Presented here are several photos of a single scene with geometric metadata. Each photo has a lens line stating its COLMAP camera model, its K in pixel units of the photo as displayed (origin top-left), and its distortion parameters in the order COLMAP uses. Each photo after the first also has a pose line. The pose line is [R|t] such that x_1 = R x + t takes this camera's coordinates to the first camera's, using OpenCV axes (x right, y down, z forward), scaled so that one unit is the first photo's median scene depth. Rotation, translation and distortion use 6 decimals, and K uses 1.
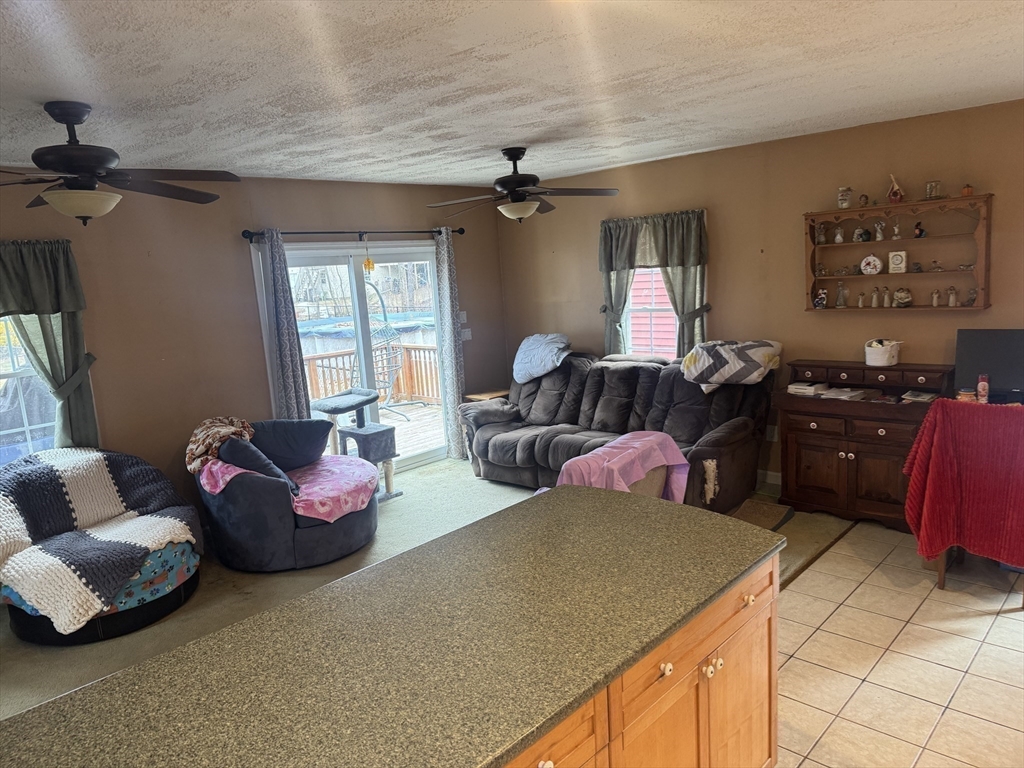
lens RADIAL K [[713.4, 0, 512.0], [0, 713.4, 384.0], [0, 0, 1]] dist [-0.001037, -0.000605]
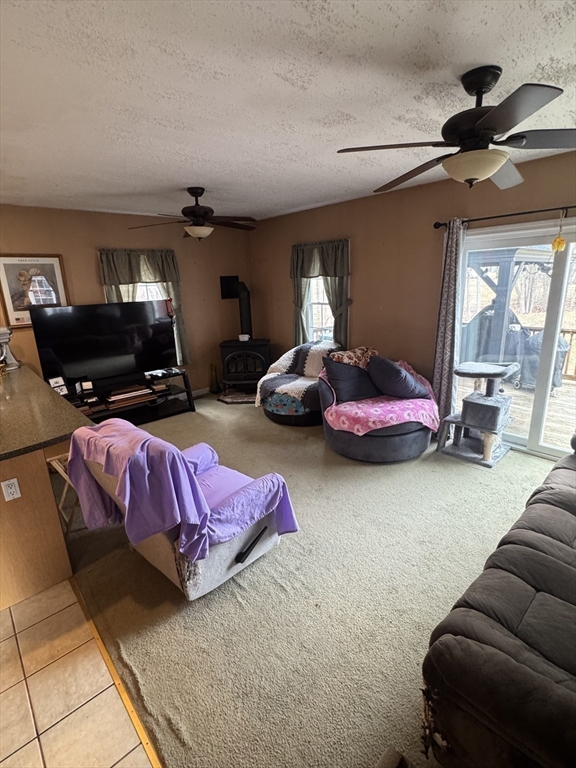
lens RADIAL K [[372.2, 0, 288.0], [0, 372.2, 384.0], [0, 0, 1]] dist [-0.002325, -0.000421]
pose [[-0.080626, 0.331110, -0.940141, 0.465538], [-0.126995, 0.932112, 0.339174, -0.151237], [0.988621, 0.146739, -0.033103, 0.898595]]
